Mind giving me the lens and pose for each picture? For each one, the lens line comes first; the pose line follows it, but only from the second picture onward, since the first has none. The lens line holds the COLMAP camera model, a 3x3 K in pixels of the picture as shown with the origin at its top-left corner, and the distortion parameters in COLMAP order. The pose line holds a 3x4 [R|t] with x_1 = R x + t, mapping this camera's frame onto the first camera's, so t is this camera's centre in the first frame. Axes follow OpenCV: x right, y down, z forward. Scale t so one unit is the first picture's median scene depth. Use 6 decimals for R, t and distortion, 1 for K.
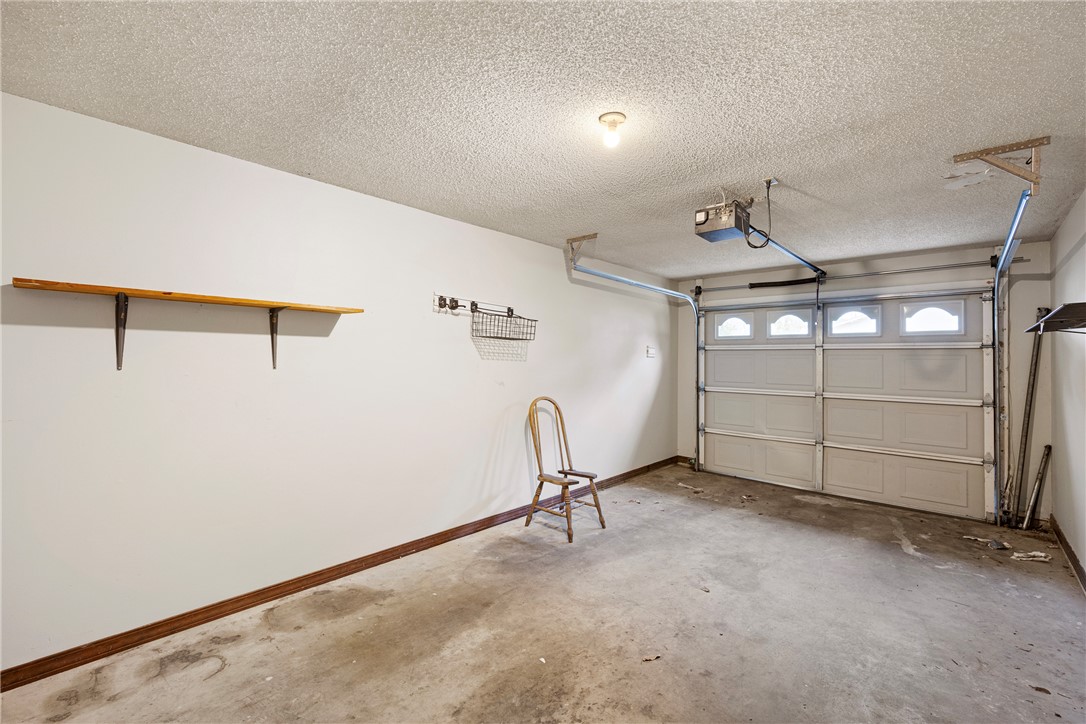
lens RADIAL K [[457.9, 0, 545.6], [0, 457.9, 355.8], [0, 0, 1]] dist [0.011789, 0.000003]
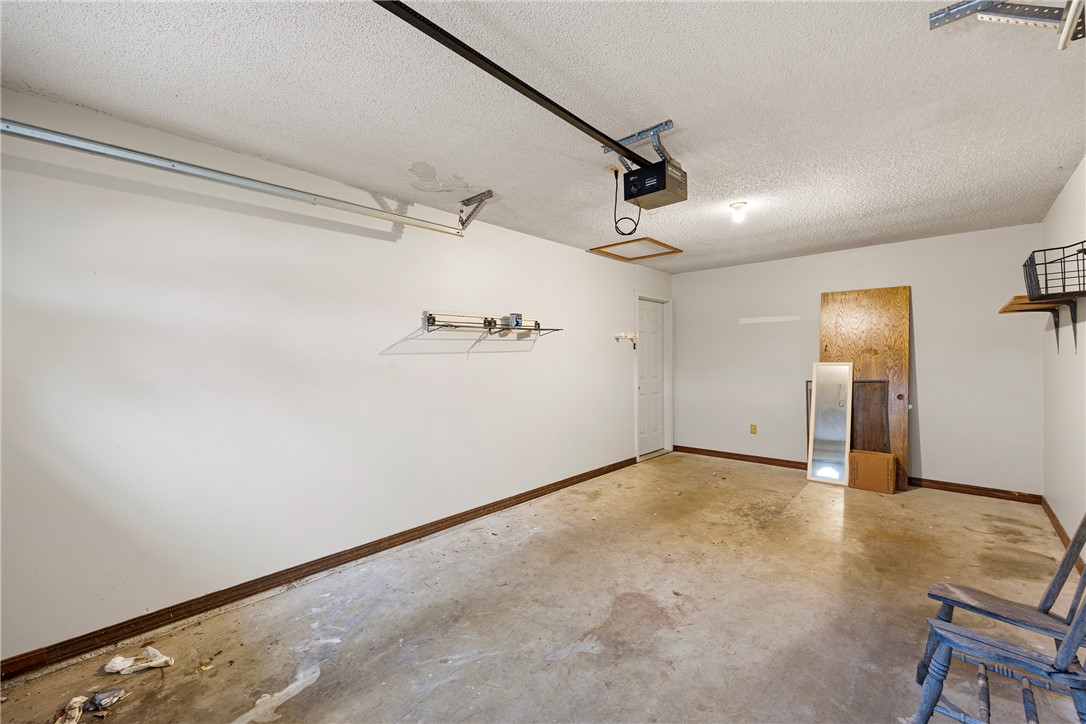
lens RADIAL K [[457.9, 0, 545.6], [0, 457.9, 355.8], [0, 0, 1]] dist [0.011789, 0.000003]
pose [[-0.999993, -0.002454, -0.002987, 0.696079], [-0.002420, 0.999934, -0.011207, 0.049427], [0.003014, -0.011200, -0.999933, 2.180100]]
